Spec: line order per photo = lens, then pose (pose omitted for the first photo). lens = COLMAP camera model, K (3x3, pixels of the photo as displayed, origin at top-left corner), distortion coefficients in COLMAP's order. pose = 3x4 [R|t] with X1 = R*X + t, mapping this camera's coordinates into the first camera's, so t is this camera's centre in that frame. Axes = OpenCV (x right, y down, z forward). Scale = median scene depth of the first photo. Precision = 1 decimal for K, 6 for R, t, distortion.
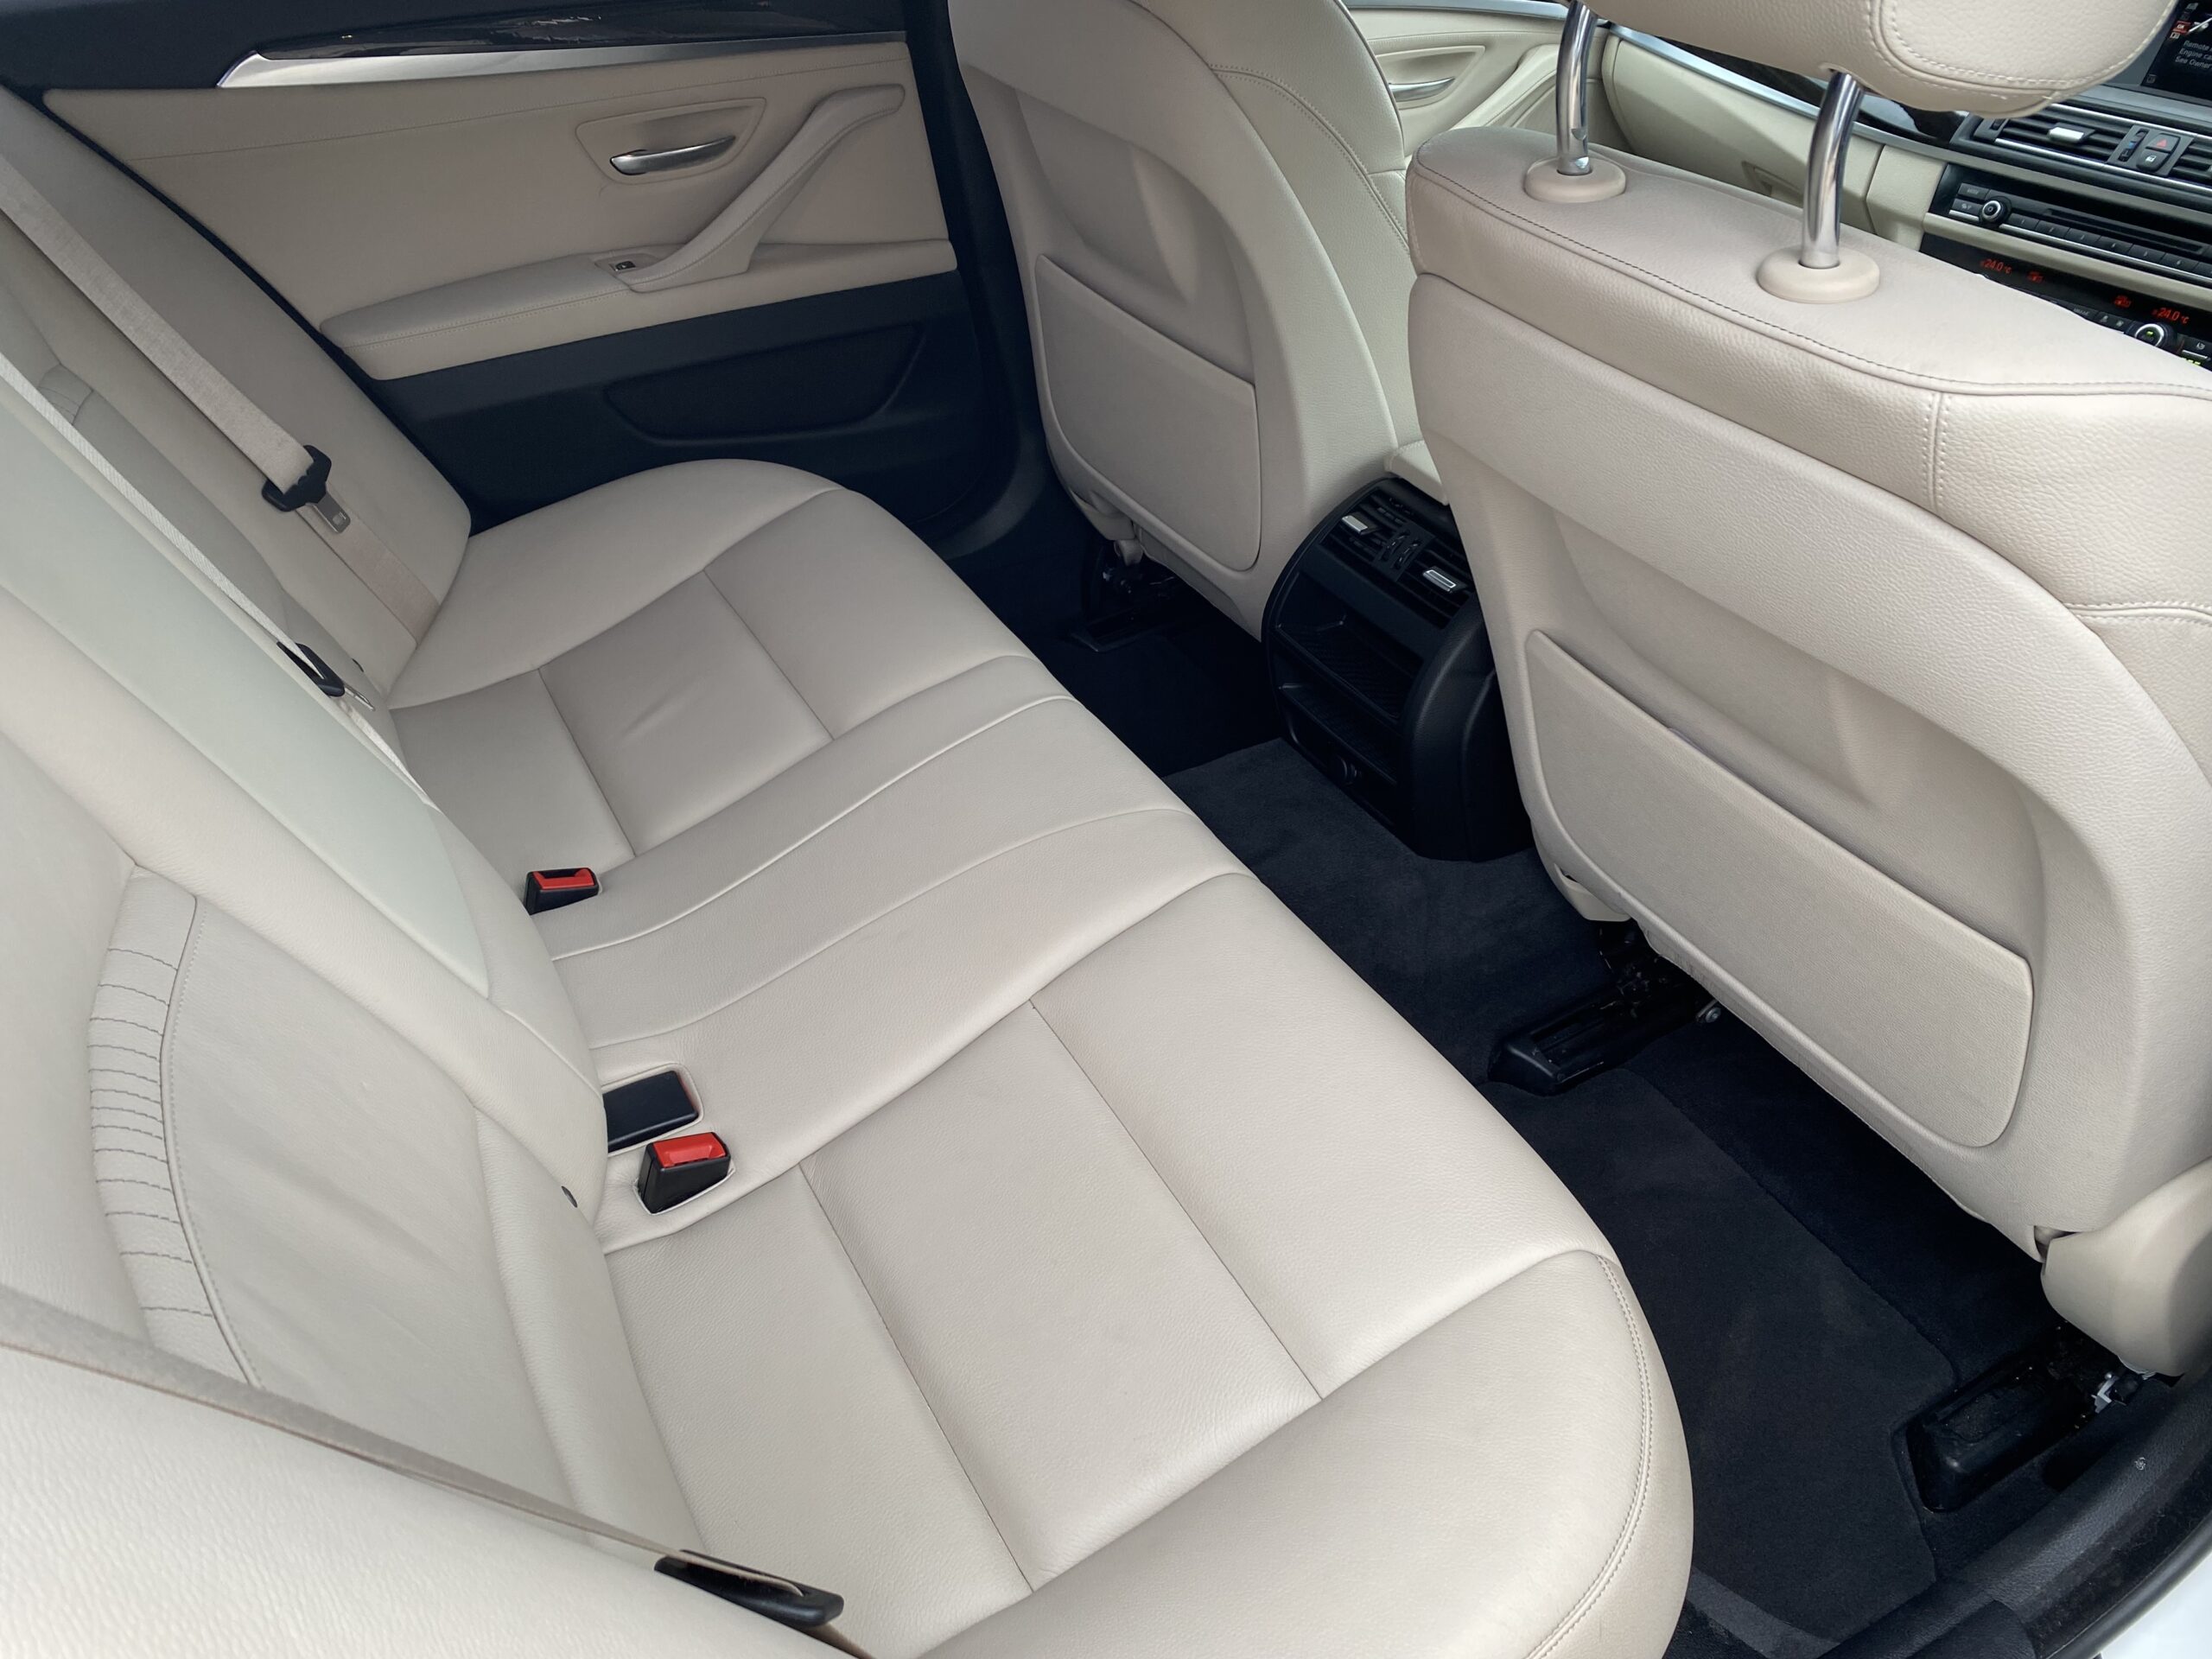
lens RADIAL K [[1650.0, 0, 1108.7], [0, 1650.0, 822.3], [0, 0, 1]] dist [-0.004988, -0.003024]
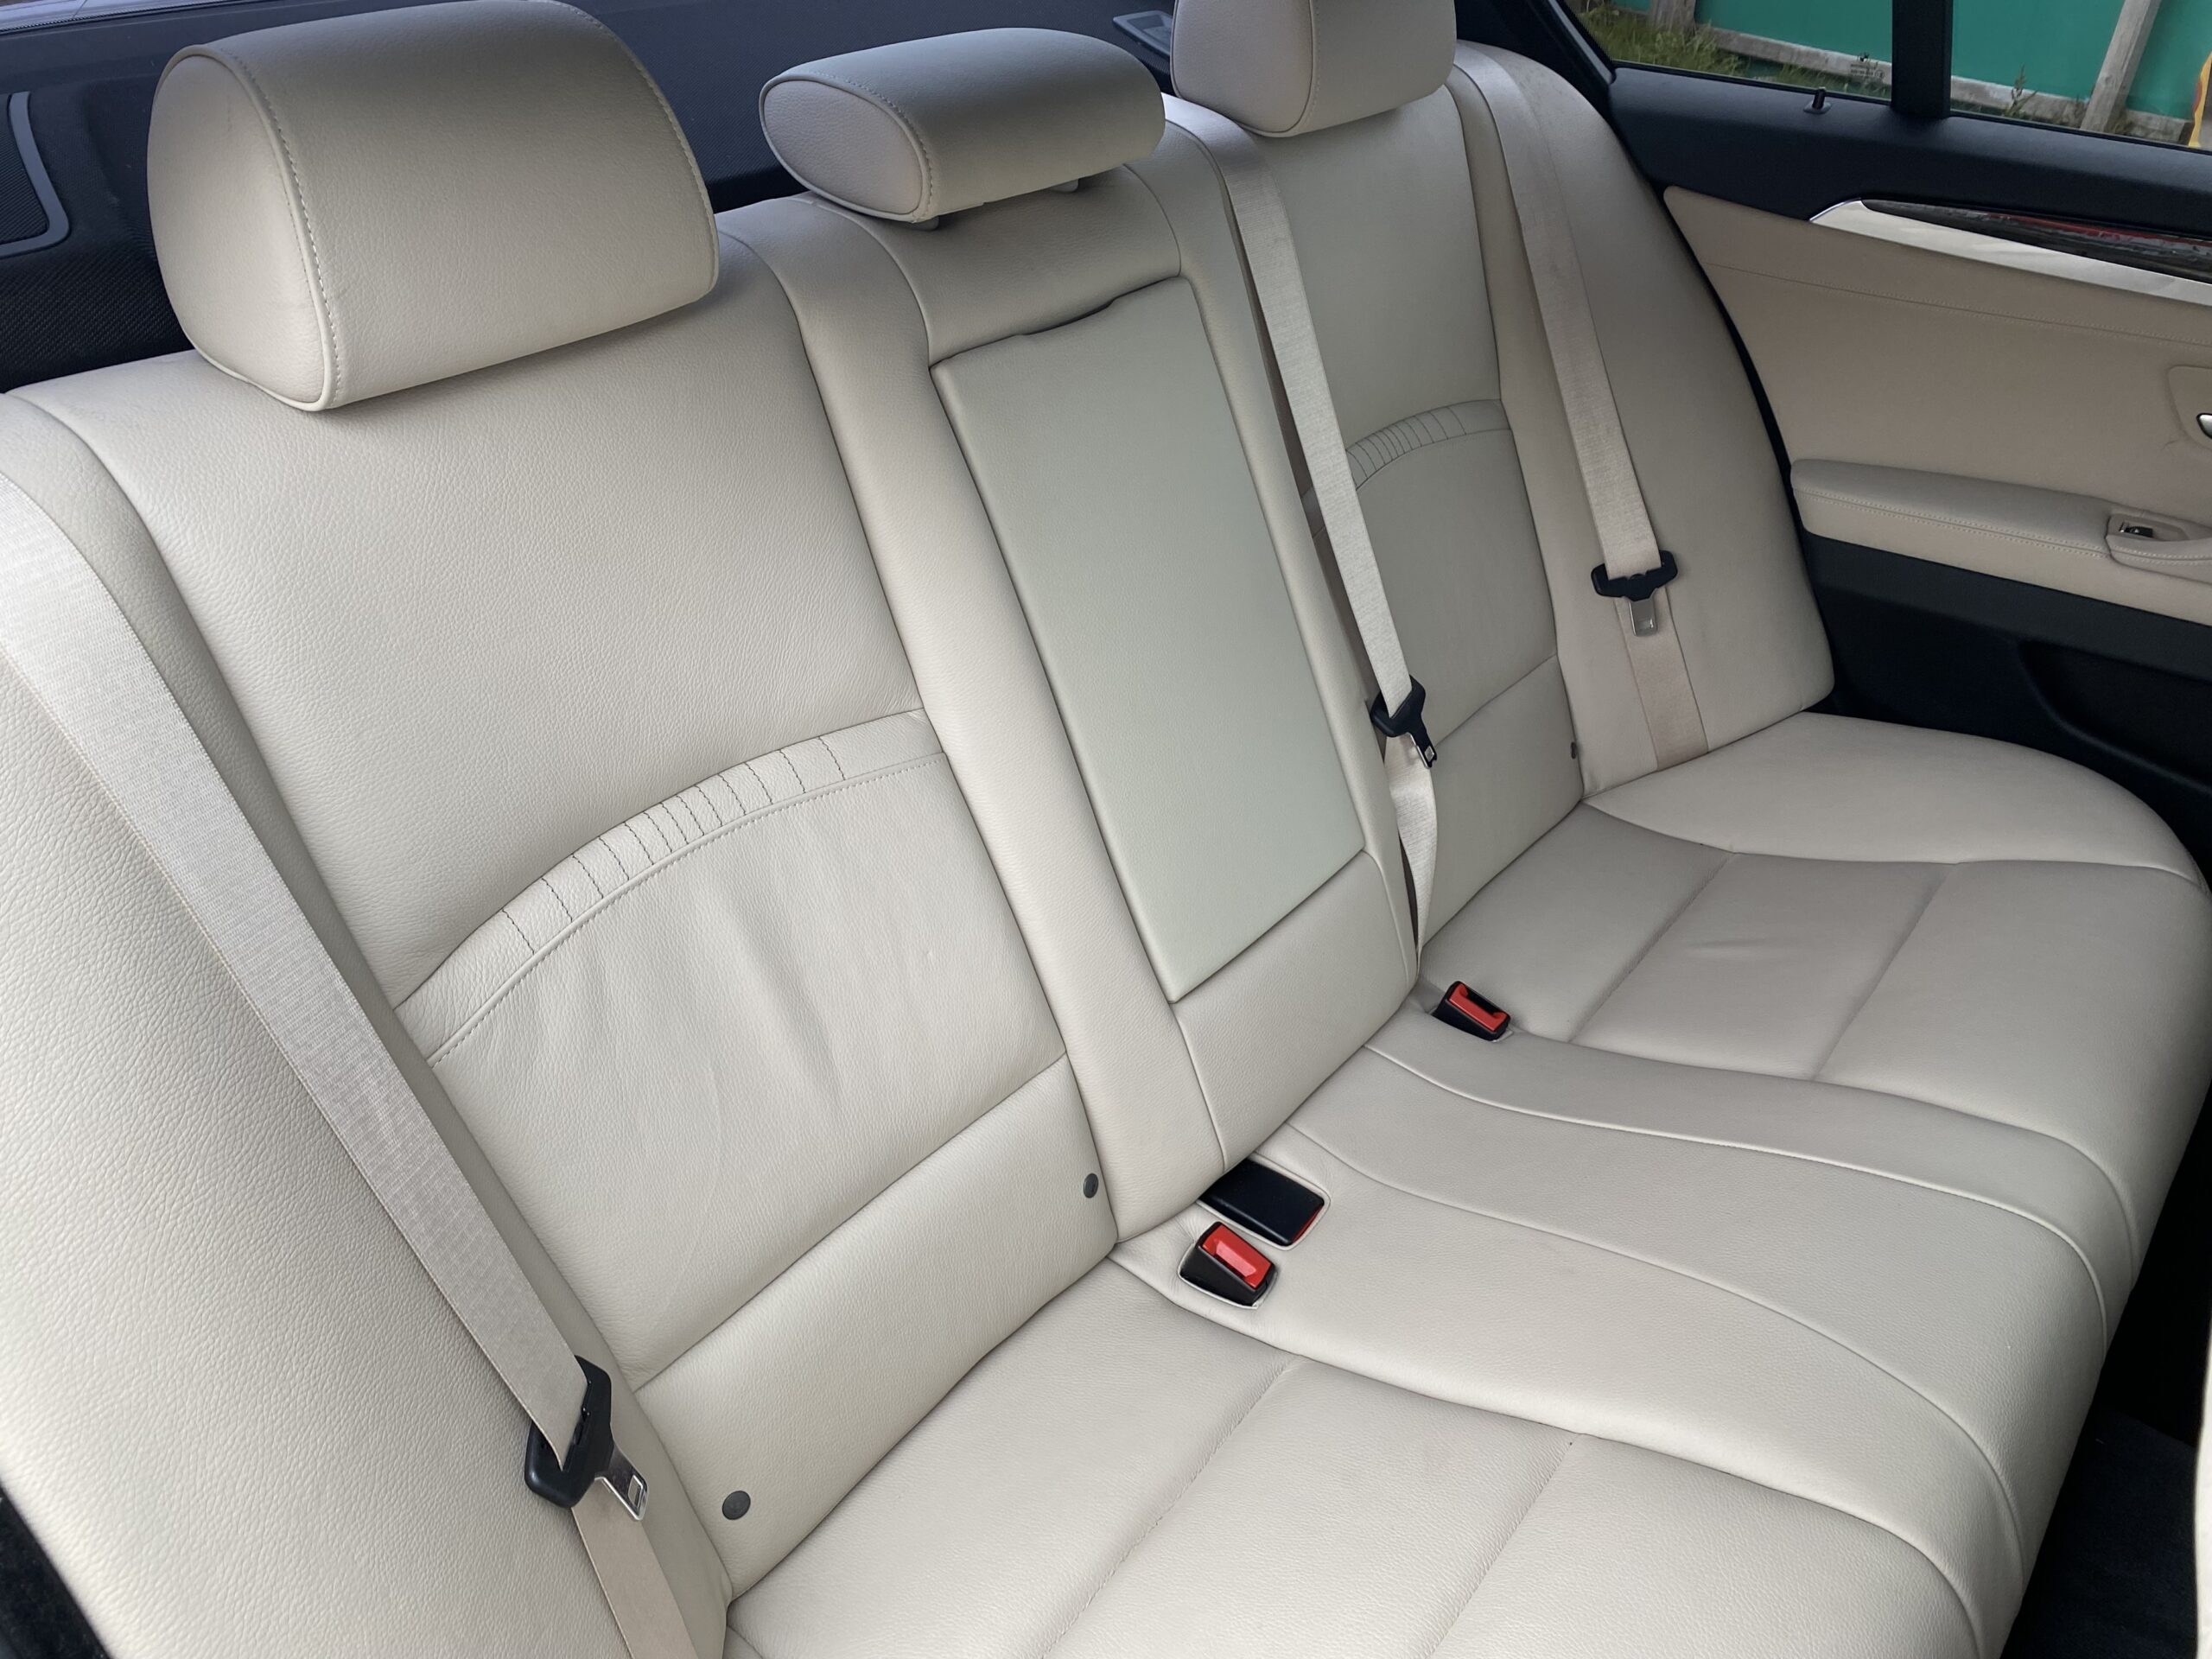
lens RADIAL K [[1650.0, 0, 1108.7], [0, 1650.0, 822.3], [0, 0, 1]] dist [-0.004988, -0.003024]
pose [[0.390875, 0.507548, -0.767862, 0.259384], [-0.556111, 0.794977, 0.242387, -0.155279], [0.733456, 0.332274, 0.592990, 0.199462]]
